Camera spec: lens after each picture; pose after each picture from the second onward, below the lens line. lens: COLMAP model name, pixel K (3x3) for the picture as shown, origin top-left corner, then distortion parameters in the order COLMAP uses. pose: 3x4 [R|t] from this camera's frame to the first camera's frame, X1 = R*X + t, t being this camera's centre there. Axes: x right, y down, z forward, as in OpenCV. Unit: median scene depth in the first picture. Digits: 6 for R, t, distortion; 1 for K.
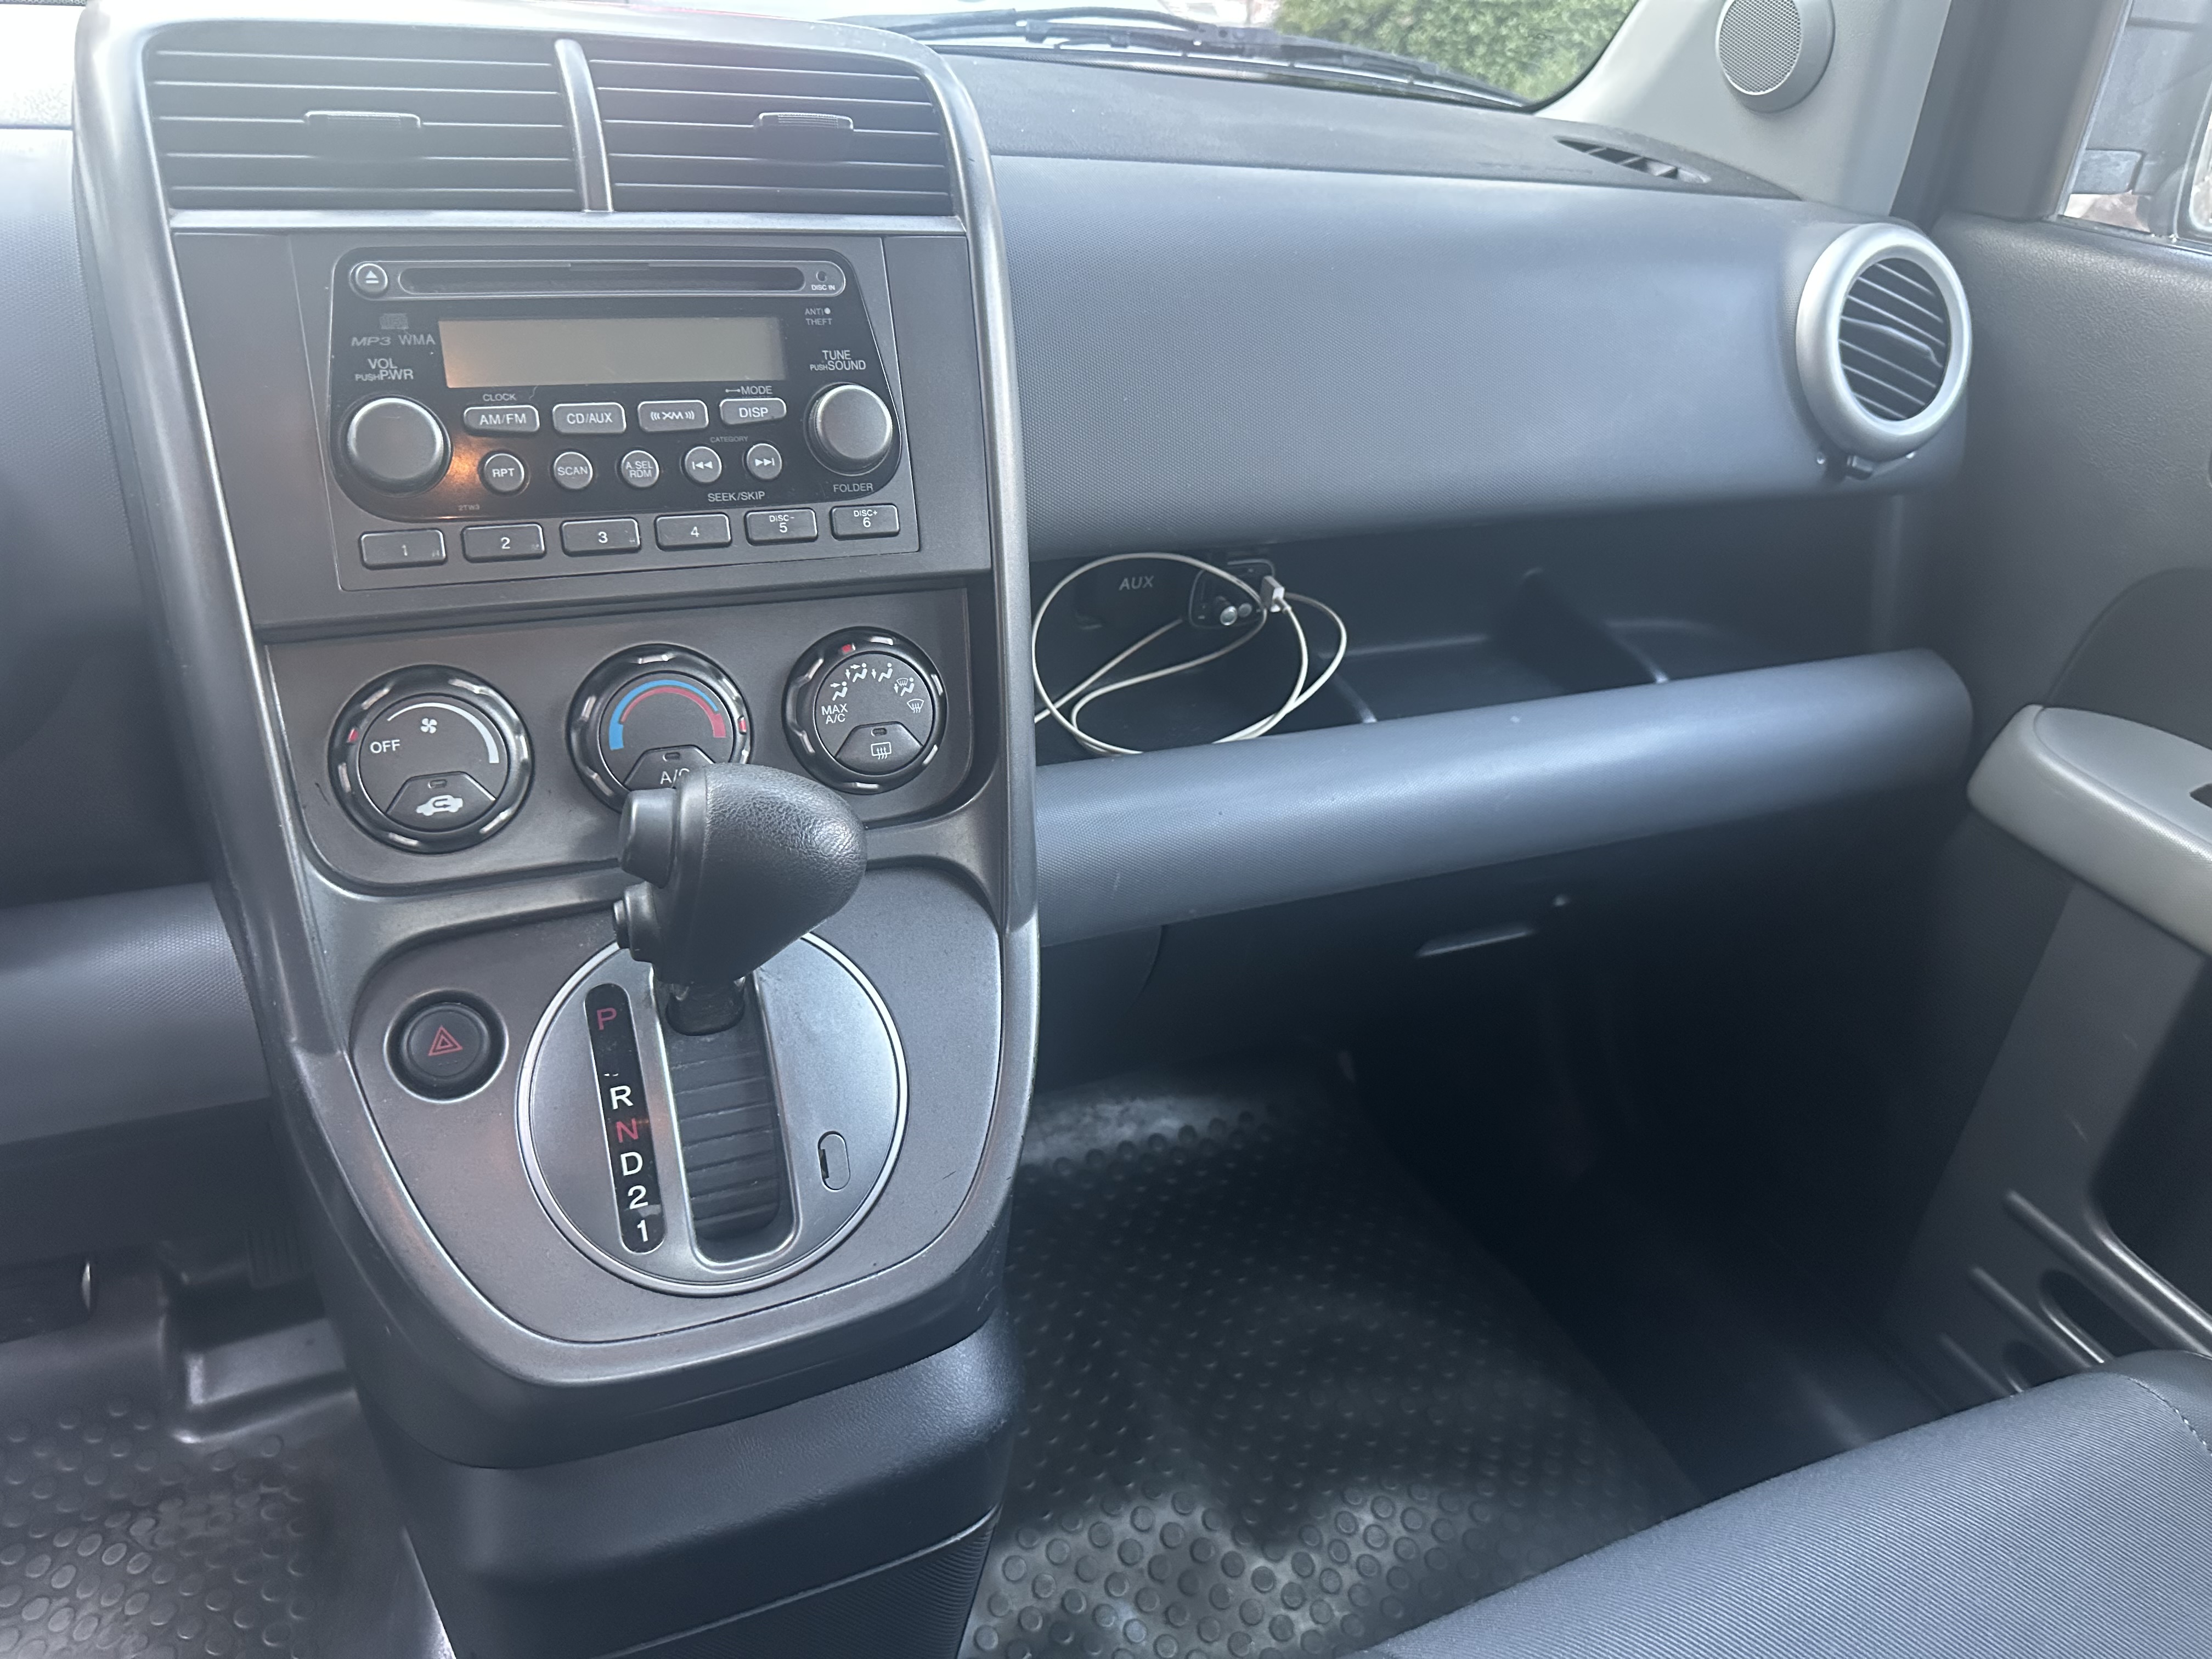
lens RADIAL K [[1596.6, 0, 1122.9], [0, 1596.6, 829.9], [0, 0, 1]] dist [0.001604, -0.009858]
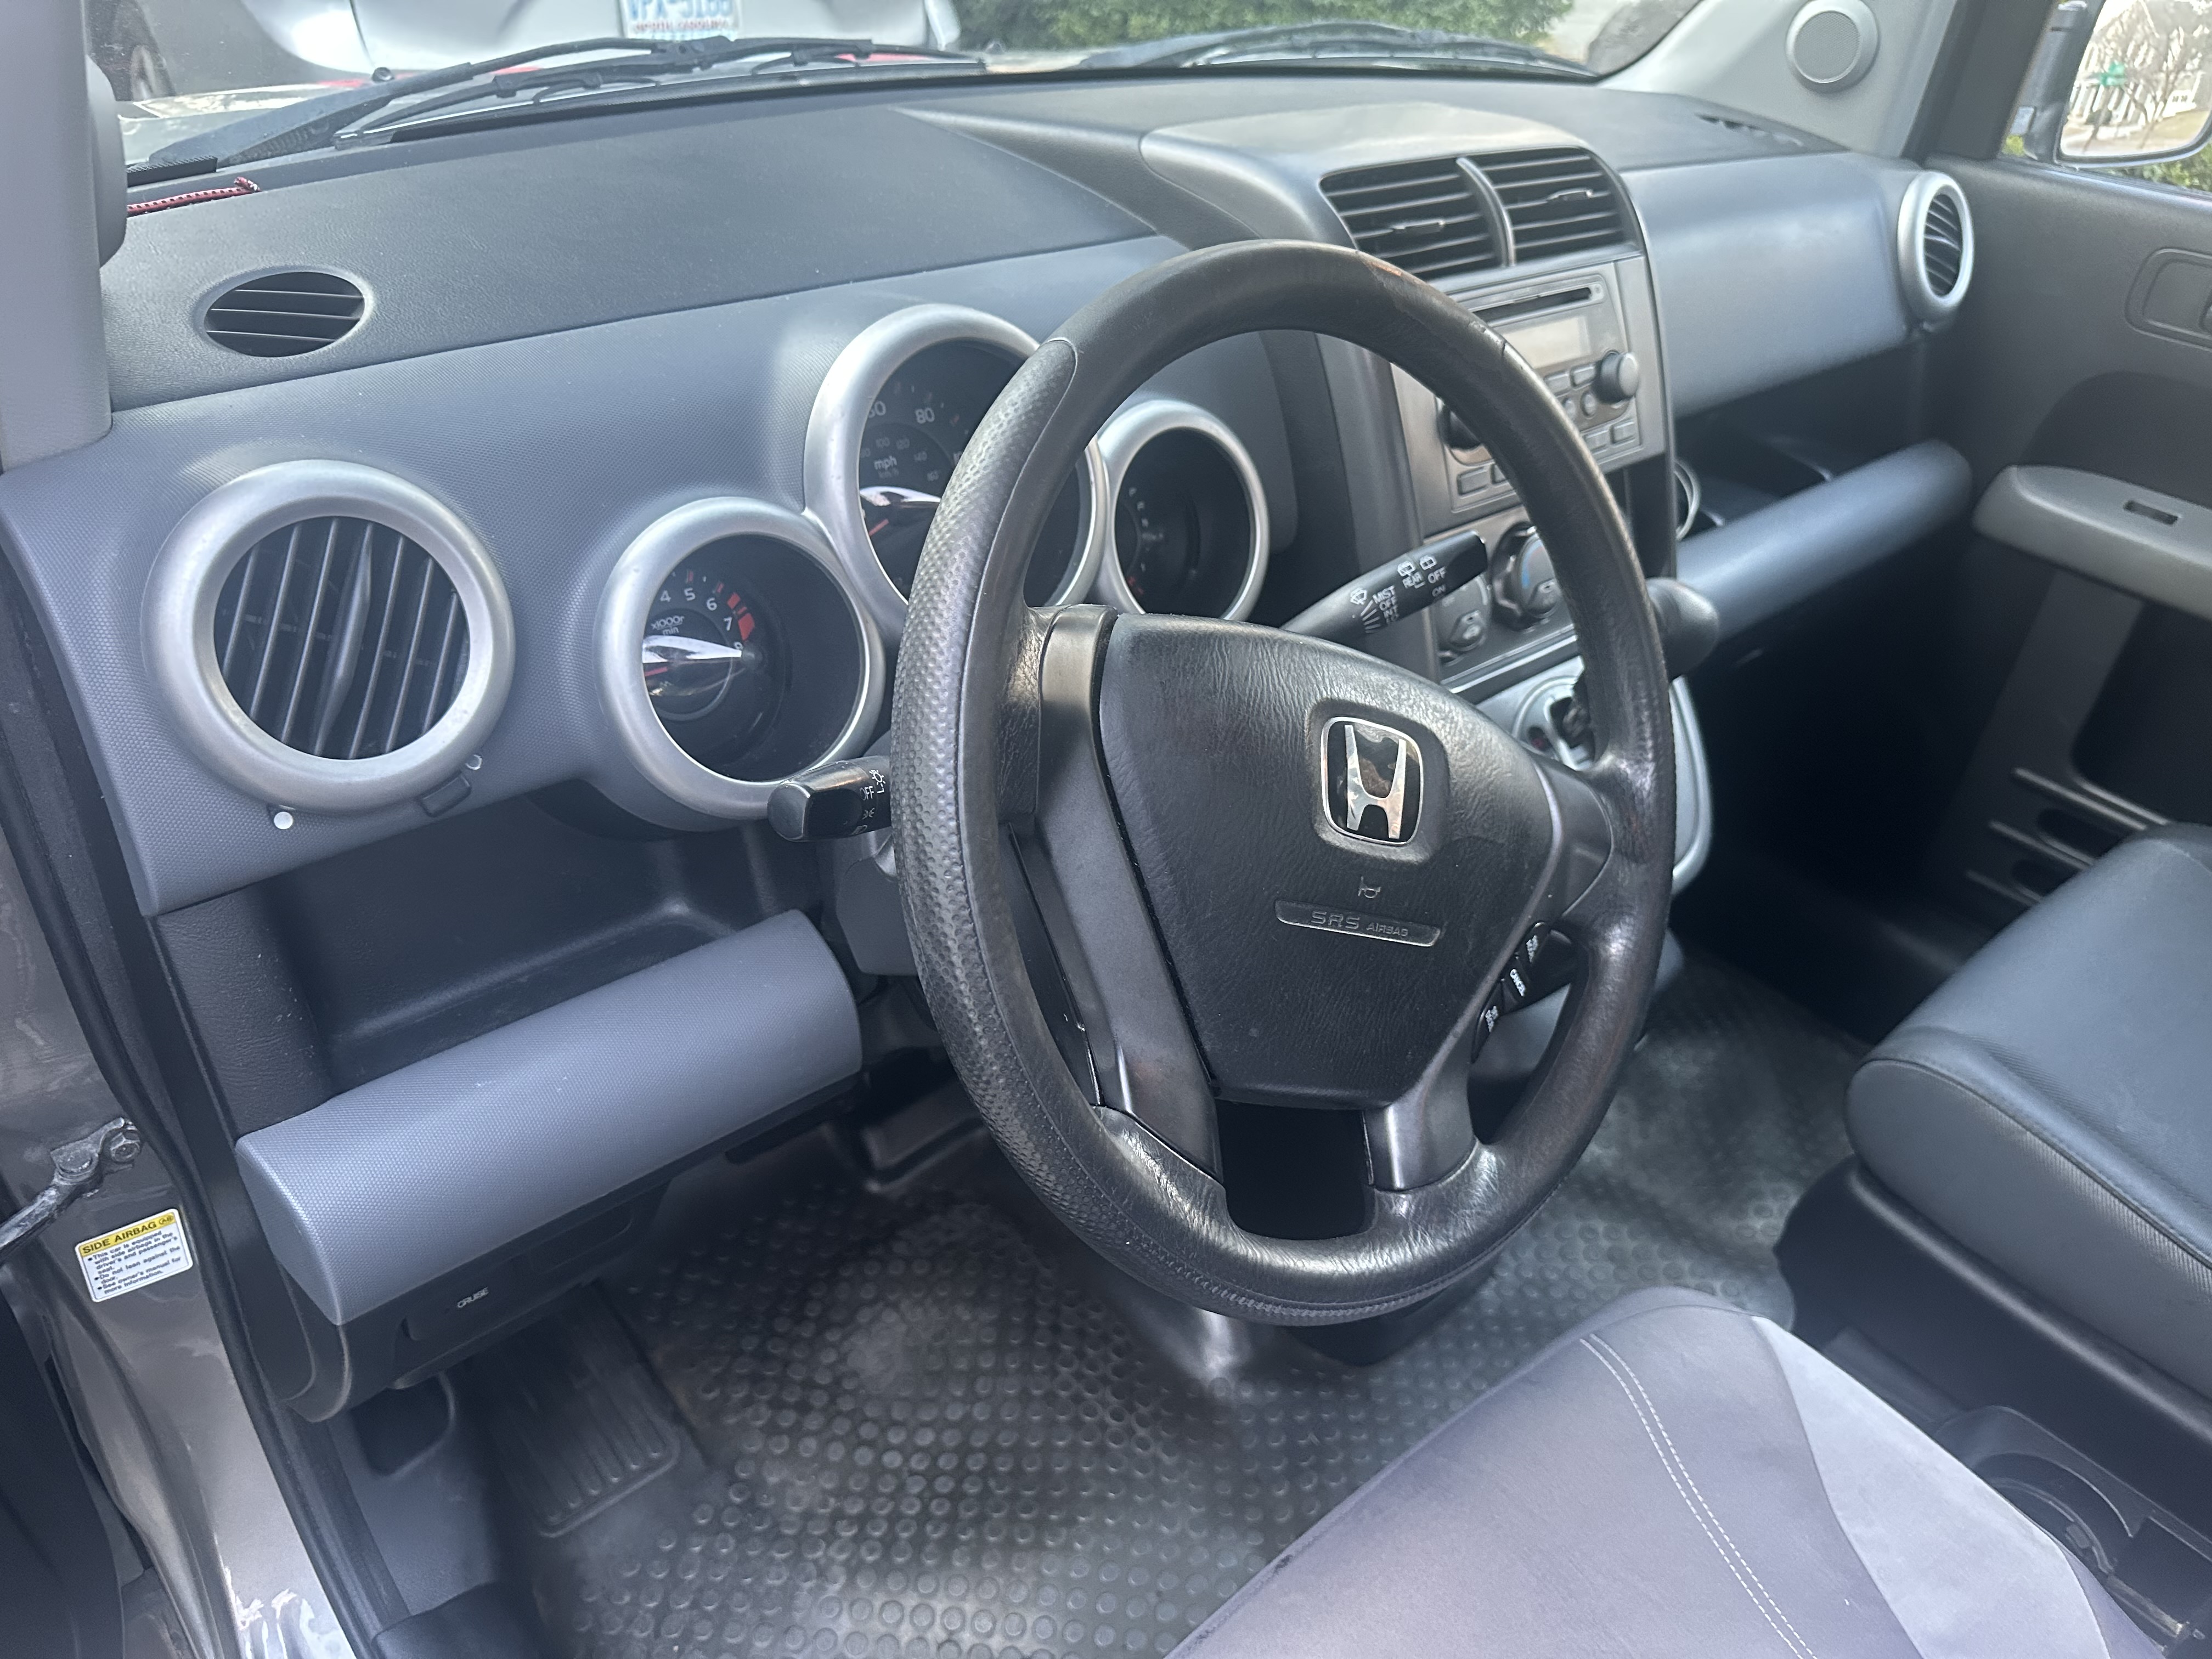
lens RADIAL K [[1596.6, 0, 1090.2], [0, 1596.6, 812.3], [0, 0, 1]] dist [0.001604, -0.009858]
pose [[0.952904, -0.168683, 0.252032, -0.797731], [0.146989, 0.983793, 0.102696, -0.037709], [-0.265270, -0.060813, 0.962254, -0.330541]]
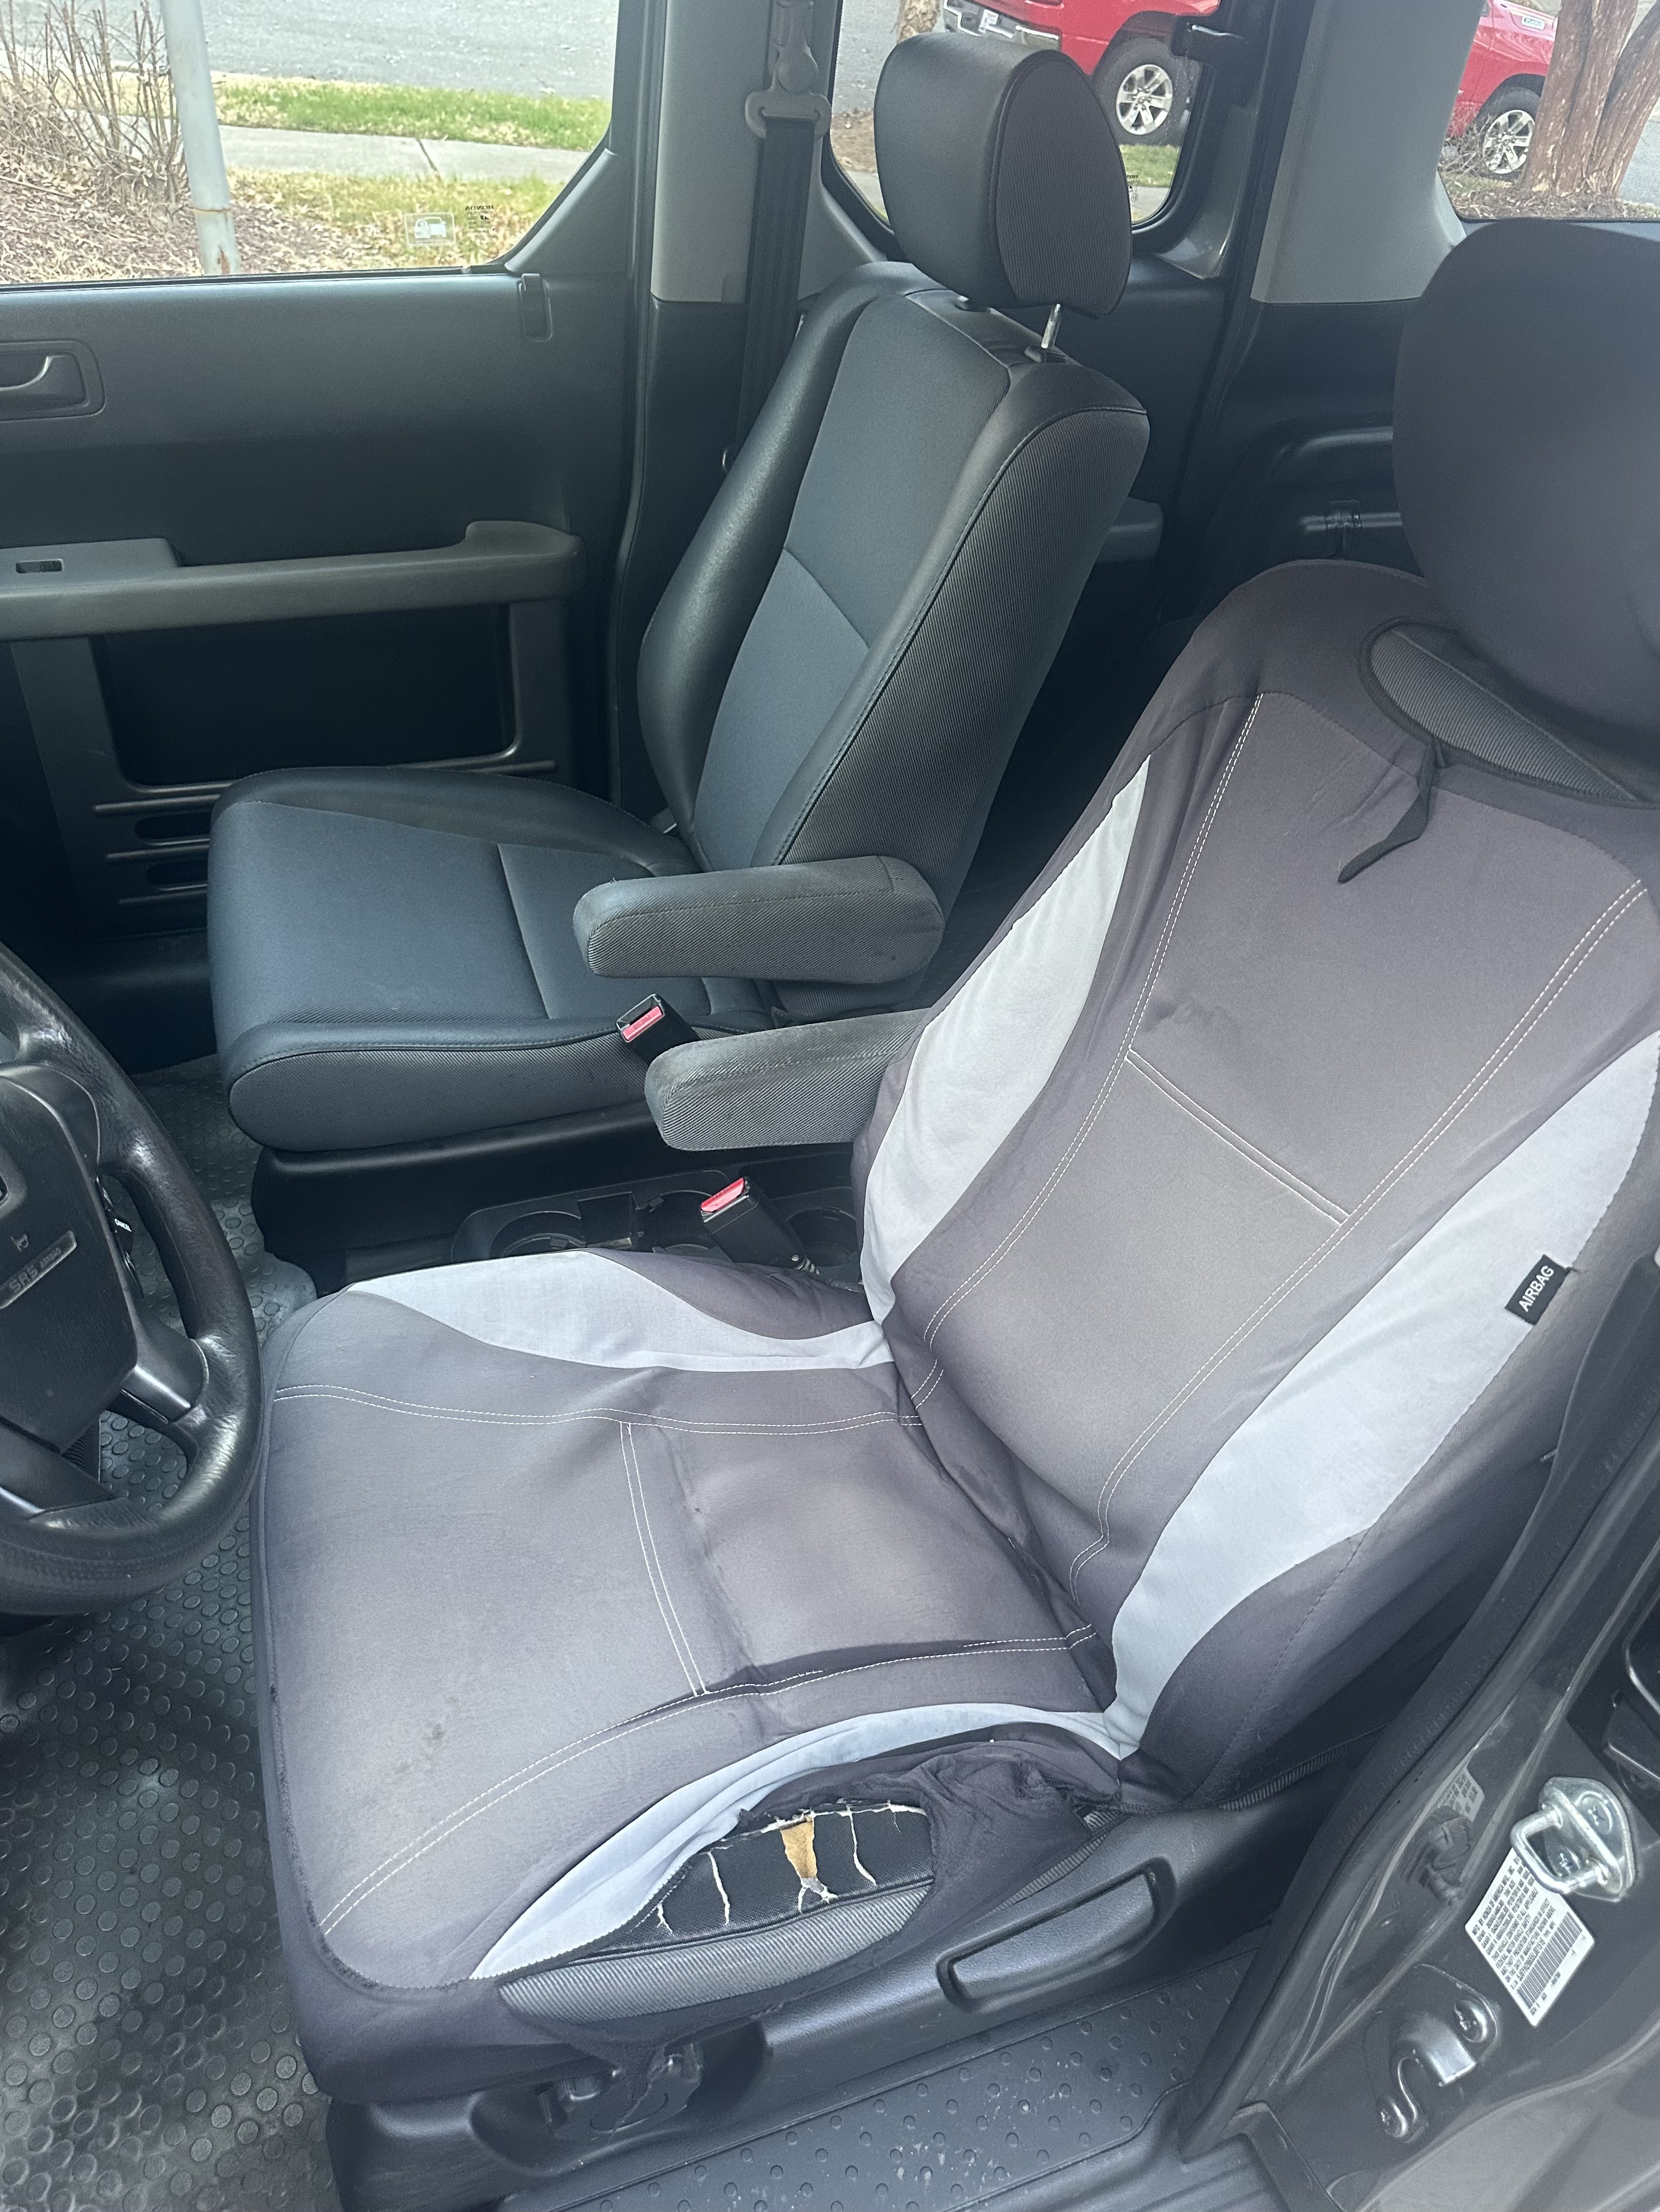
lens RADIAL K [[1596.6, 0, 832.6], [0, 1596.6, 1107.9], [0, 0, 1]] dist [0.001604, -0.009858]
pose [[0.097169, -0.689418, 0.717817, -0.998017], [0.470714, 0.667301, 0.577181, -0.227779], [-0.876919, 0.281802, 0.389360, -0.405425]]
